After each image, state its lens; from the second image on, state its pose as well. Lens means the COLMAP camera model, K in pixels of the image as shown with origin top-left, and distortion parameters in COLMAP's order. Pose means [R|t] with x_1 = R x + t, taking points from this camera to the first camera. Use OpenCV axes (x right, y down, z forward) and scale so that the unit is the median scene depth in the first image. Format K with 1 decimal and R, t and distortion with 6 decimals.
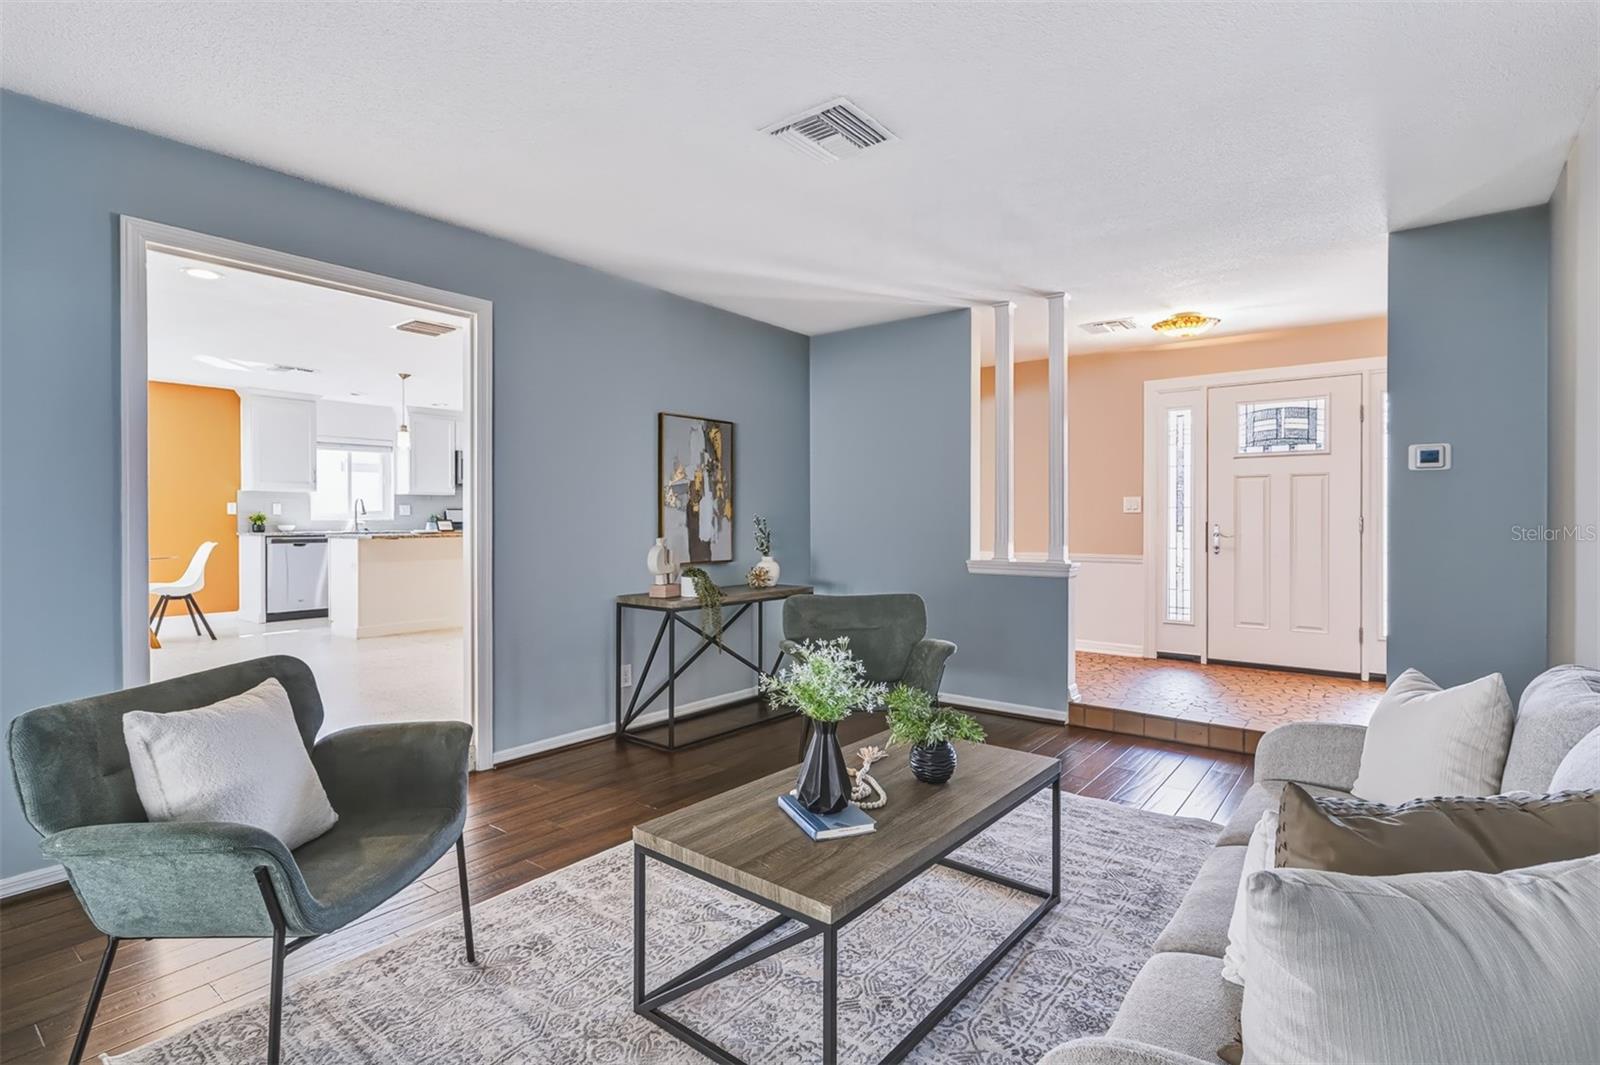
lens RADIAL K [[753.2, 0, 796.4], [0, 753.2, 521.0], [0, 0, 1]] dist [-0.000326, -0.000034]
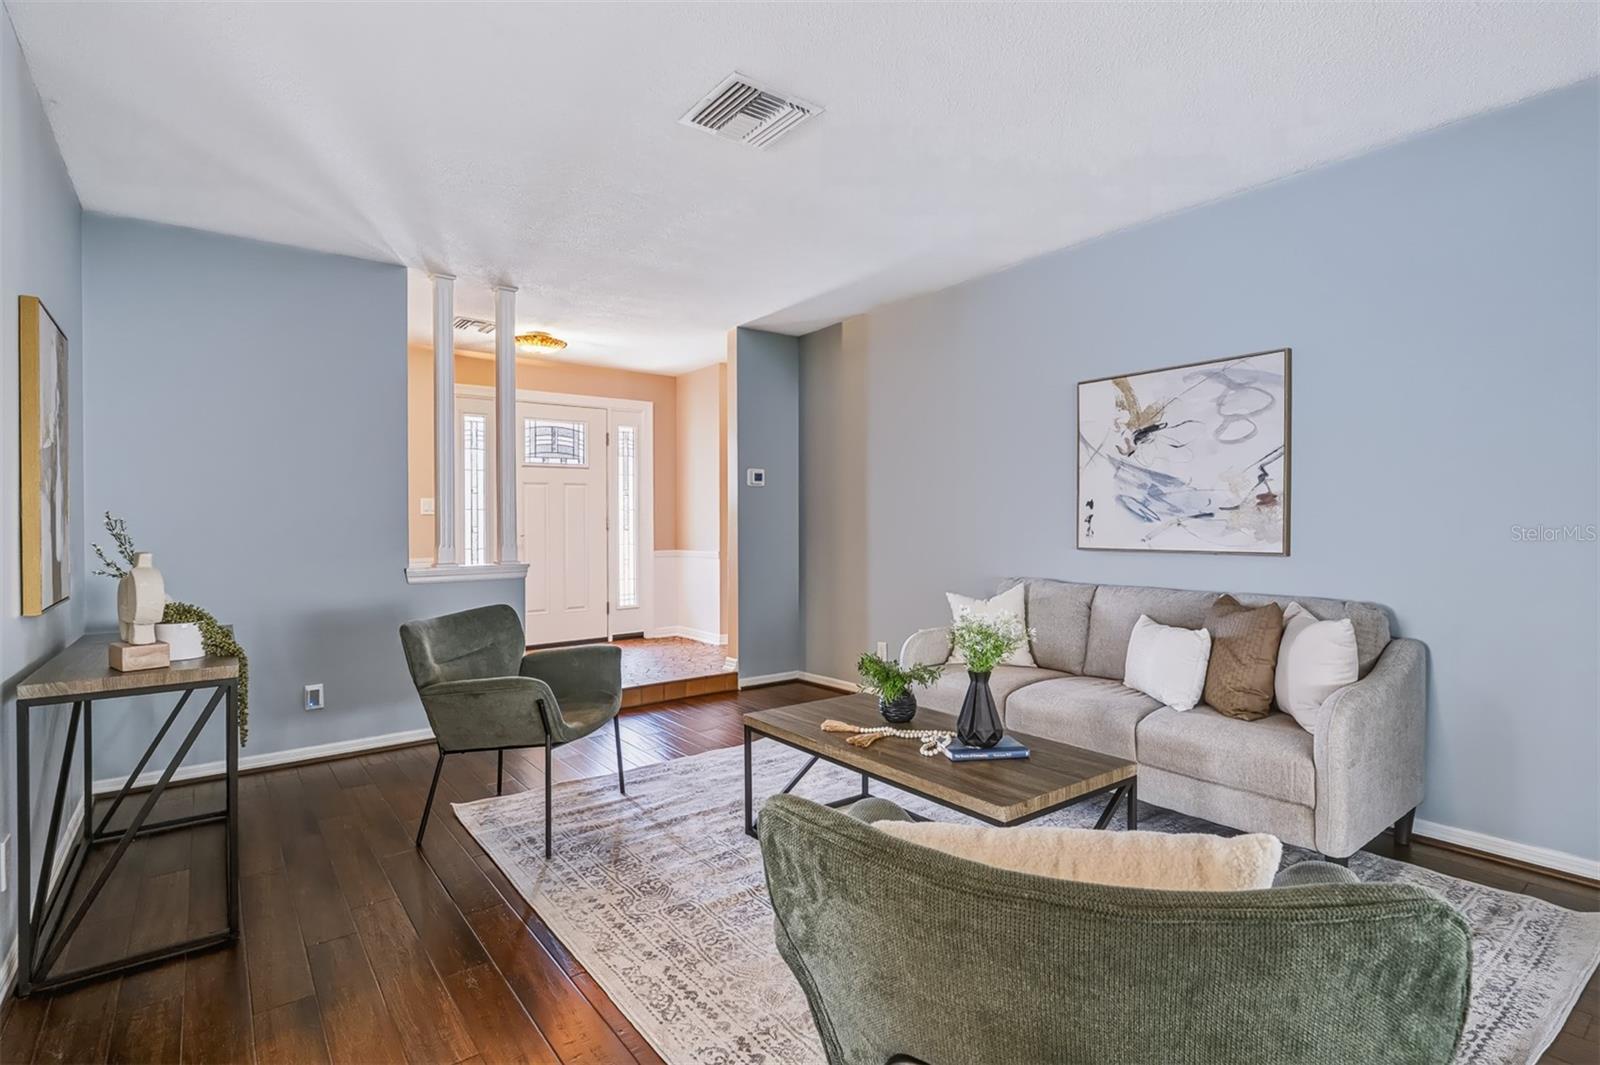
lens RADIAL K [[753.2, 0, 796.4], [0, 753.2, 521.0], [0, 0, 1]] dist [-0.000326, -0.000034]
pose [[0.241494, -0.003172, 0.970397, -0.489757], [0.015400, 0.999881, -0.000564, 0.006441], [-0.970280, 0.015081, 0.241514, 0.397239]]
